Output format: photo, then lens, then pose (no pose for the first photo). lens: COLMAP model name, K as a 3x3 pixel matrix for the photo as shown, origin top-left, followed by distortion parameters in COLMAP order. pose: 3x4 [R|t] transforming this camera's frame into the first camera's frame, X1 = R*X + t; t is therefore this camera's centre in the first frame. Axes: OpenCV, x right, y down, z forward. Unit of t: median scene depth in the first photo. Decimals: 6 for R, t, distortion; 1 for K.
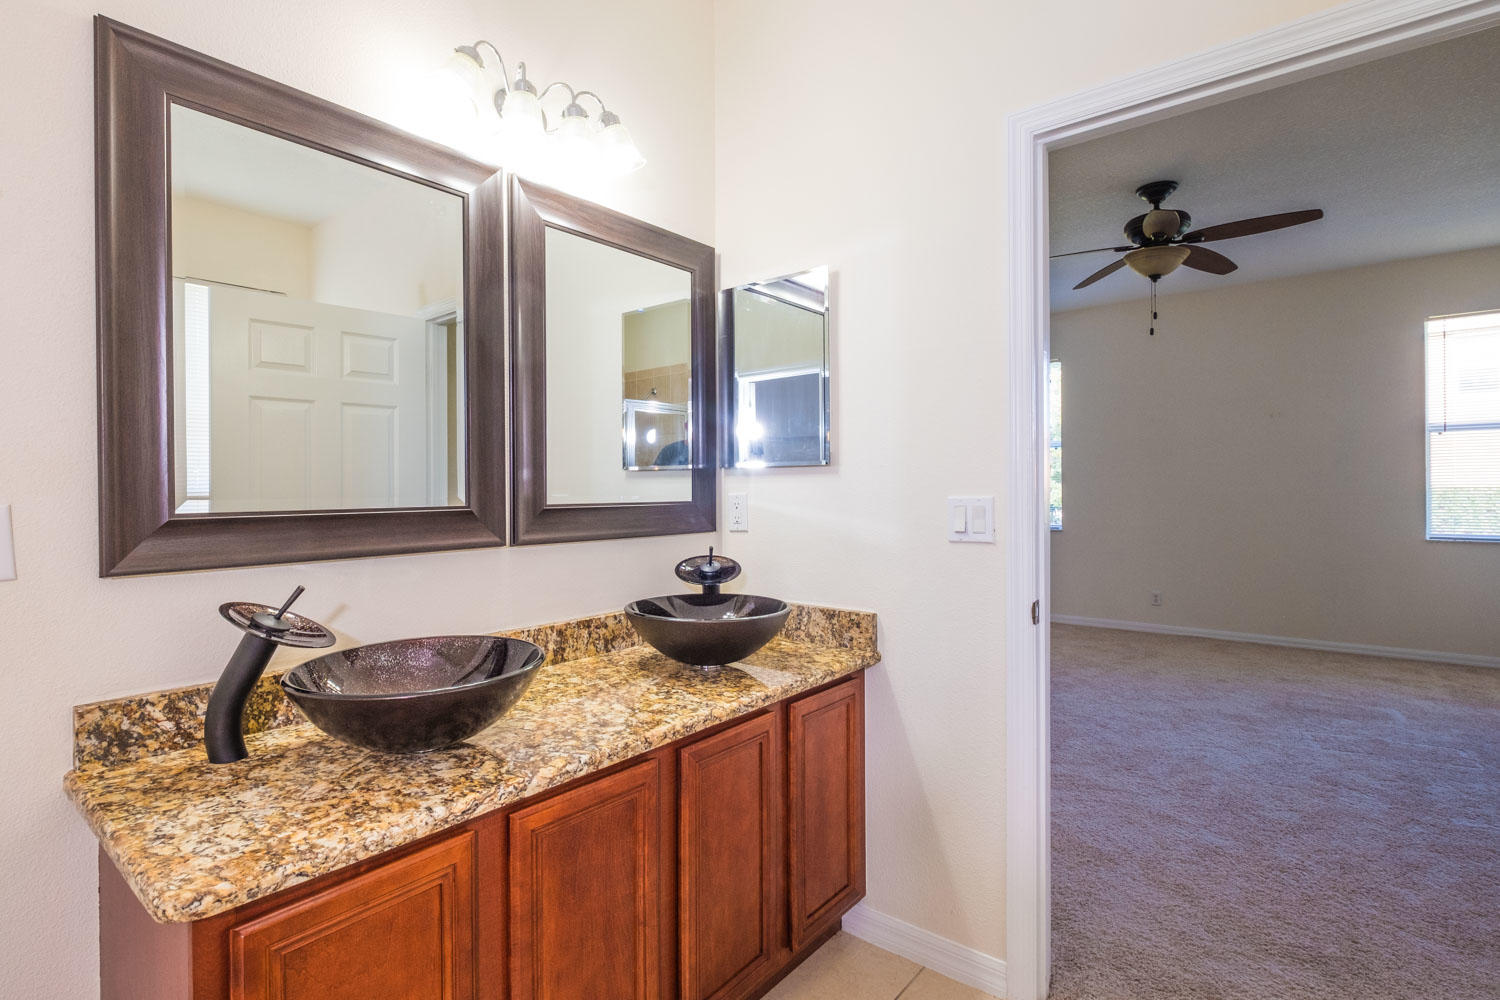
lens RADIAL K [[733.5, 0, 721.1], [0, 733.5, 495.0], [0, 0, 1]] dist [-0.003170, -0.001331]
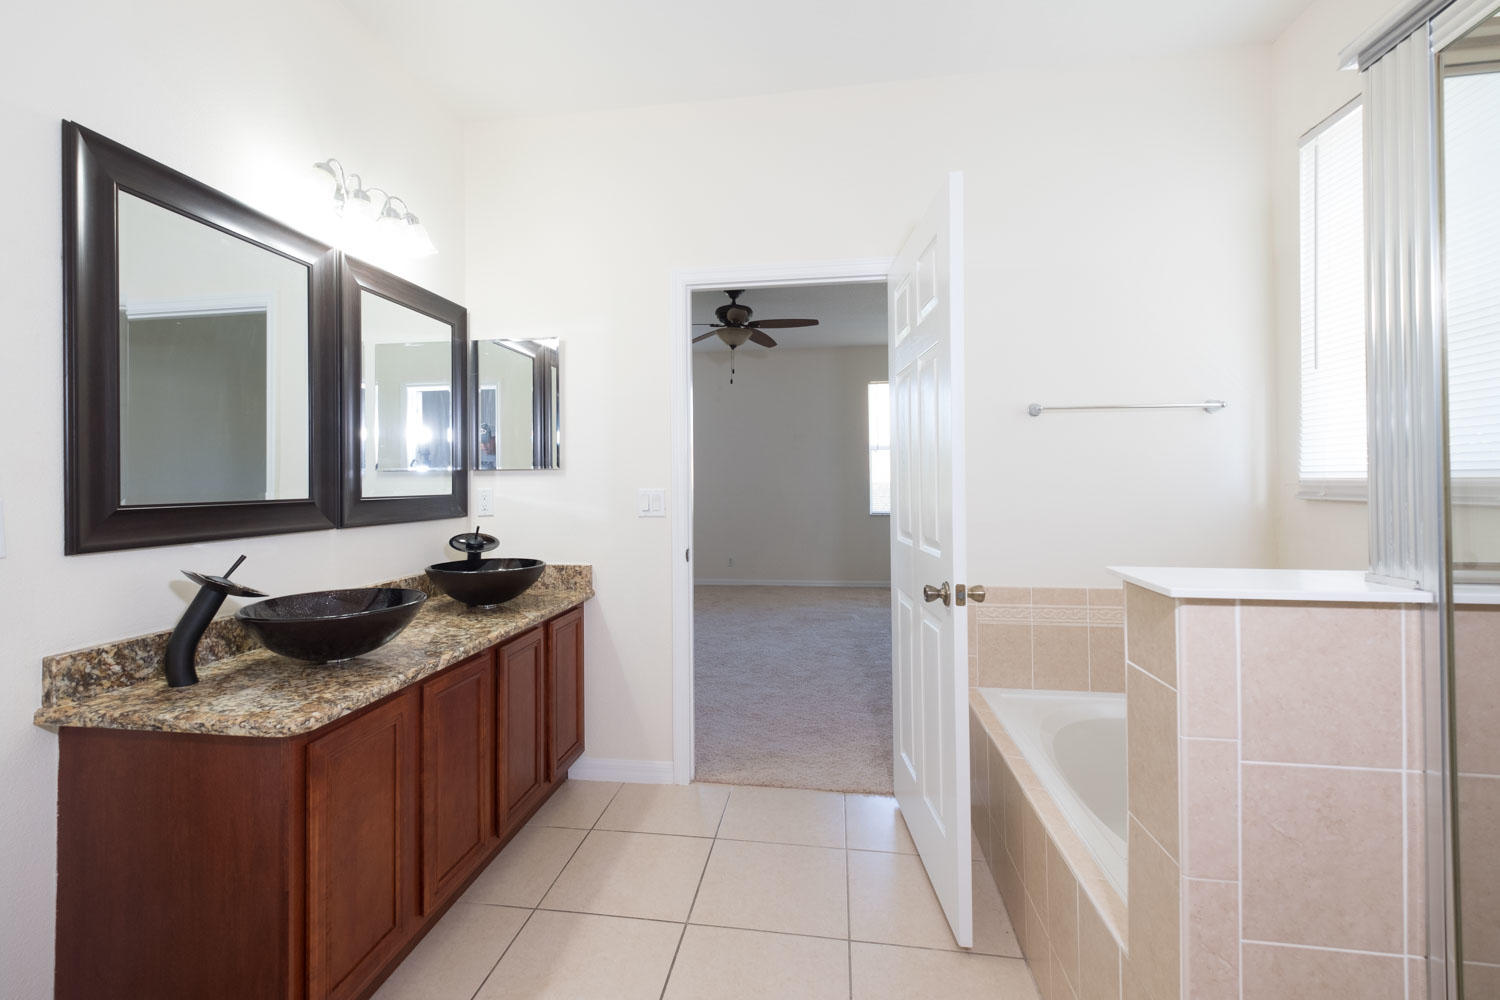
lens RADIAL K [[651.7, 0, 745.9], [0, 651.7, 494.7], [0, 0, 1]] dist [-0.002268, -0.000844]
pose [[0.841811, -0.011106, 0.539659, -0.282019], [0.007636, 0.999933, 0.008667, 0.003436], [-0.539719, -0.003175, 0.841839, -0.370611]]
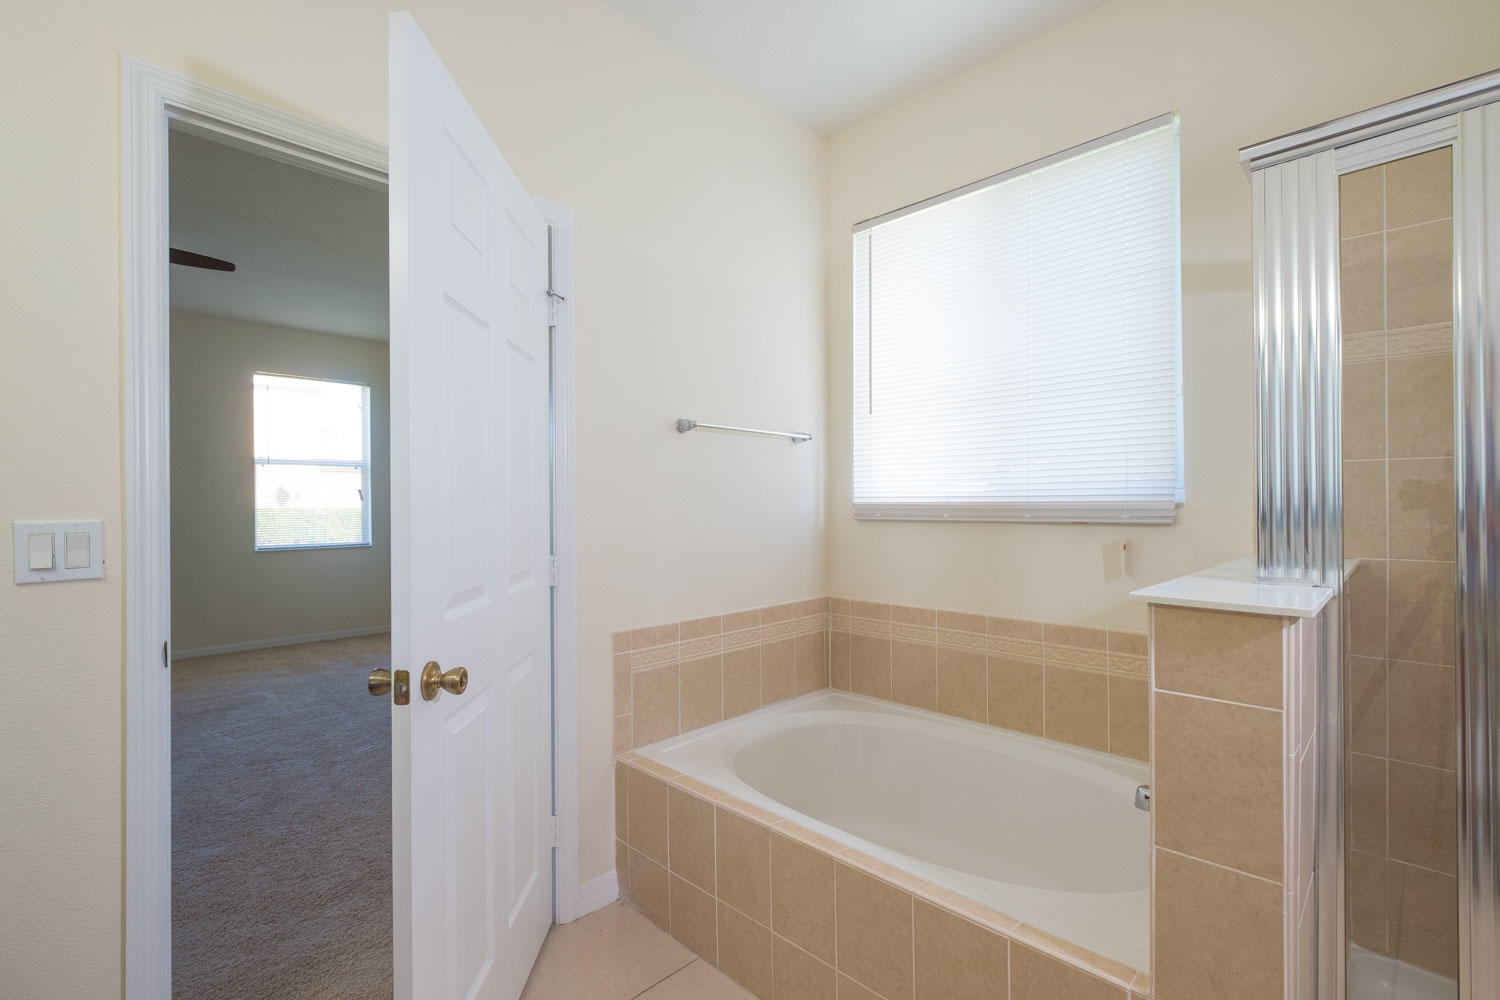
lens RADIAL K [[663.5, 0, 750.0], [0, 663.5, 500.0], [0, 0, 1]] dist [0.000527, -0.000030]
pose [[0.094158, 0.008928, 0.995517, -0.282313], [0.014855, 0.999836, -0.010371, -0.001803], [-0.995446, 0.015765, 0.094010, 0.230194]]
